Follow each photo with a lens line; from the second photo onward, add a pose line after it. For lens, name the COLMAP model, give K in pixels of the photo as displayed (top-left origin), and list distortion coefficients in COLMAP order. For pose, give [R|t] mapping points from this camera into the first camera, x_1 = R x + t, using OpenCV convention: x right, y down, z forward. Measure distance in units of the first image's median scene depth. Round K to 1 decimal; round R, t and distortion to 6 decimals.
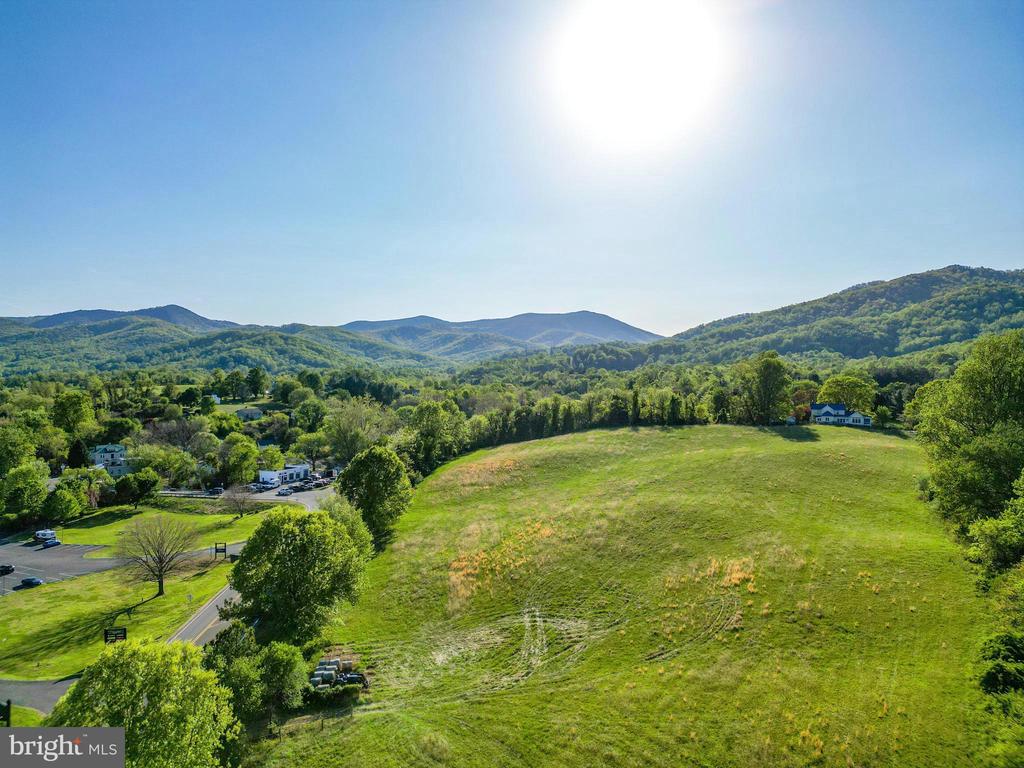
lens RADIAL K [[710.8, 0, 509.6], [0, 710.8, 385.0], [0, 0, 1]] dist [0.096866, -0.105283]
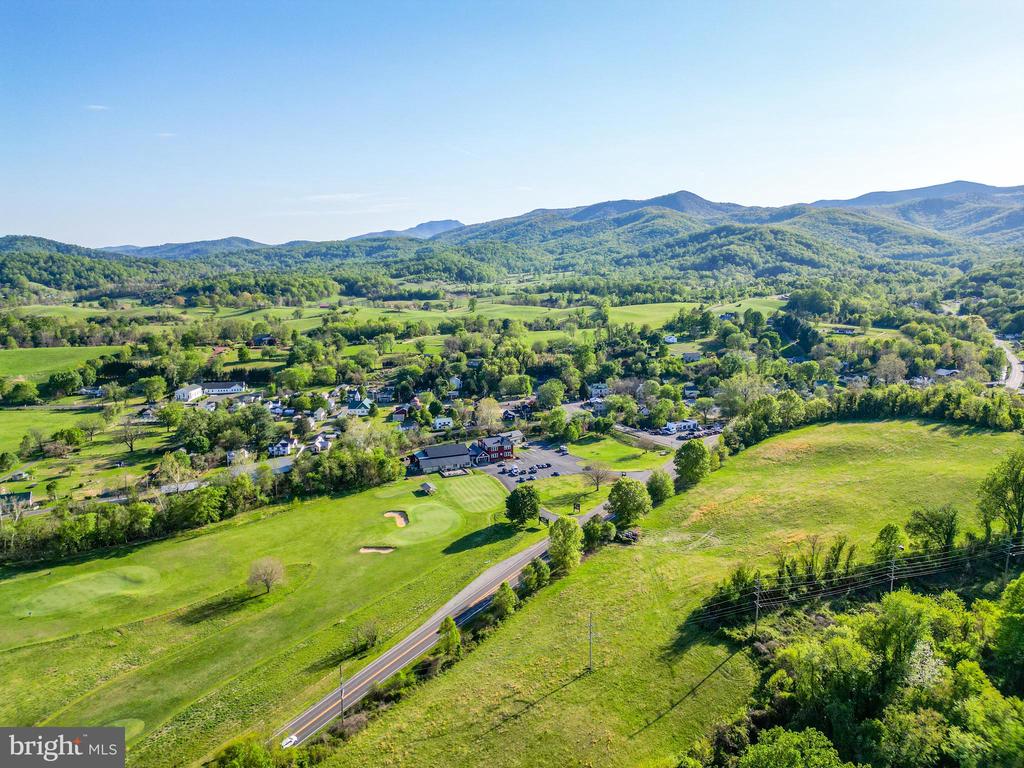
lens RADIAL K [[710.8, 0, 509.6], [0, 710.8, 385.0], [0, 0, 1]] dist [0.096866, -0.105283]
pose [[0.784007, 0.113993, -0.610195, 0.058174], [-0.006940, 0.984542, 0.175010, -0.039082], [0.620713, -0.132974, 0.772679, -0.082315]]
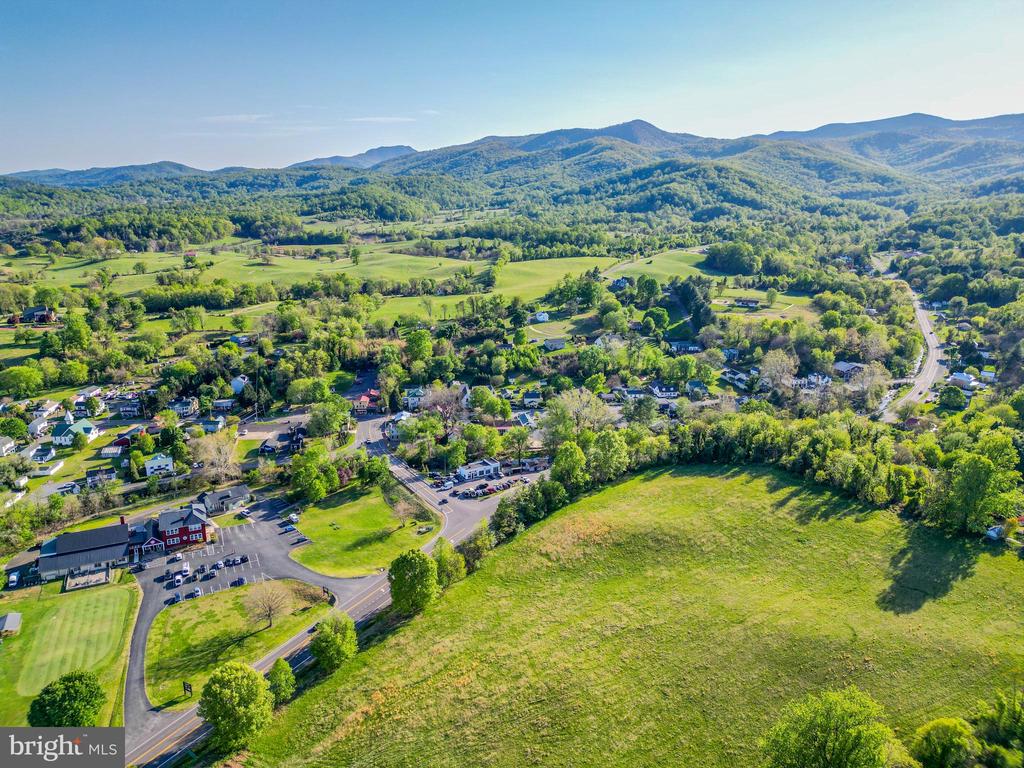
lens RADIAL K [[712.6, 0, 509.2], [0, 712.6, 383.8], [0, 0, 1]] dist [0.081230, -0.080247]
pose [[0.815283, 0.166625, -0.554571, 0.060370], [-0.017280, 0.964280, 0.264322, -0.052978], [0.578805, -0.205914, 0.789040, 0.009265]]
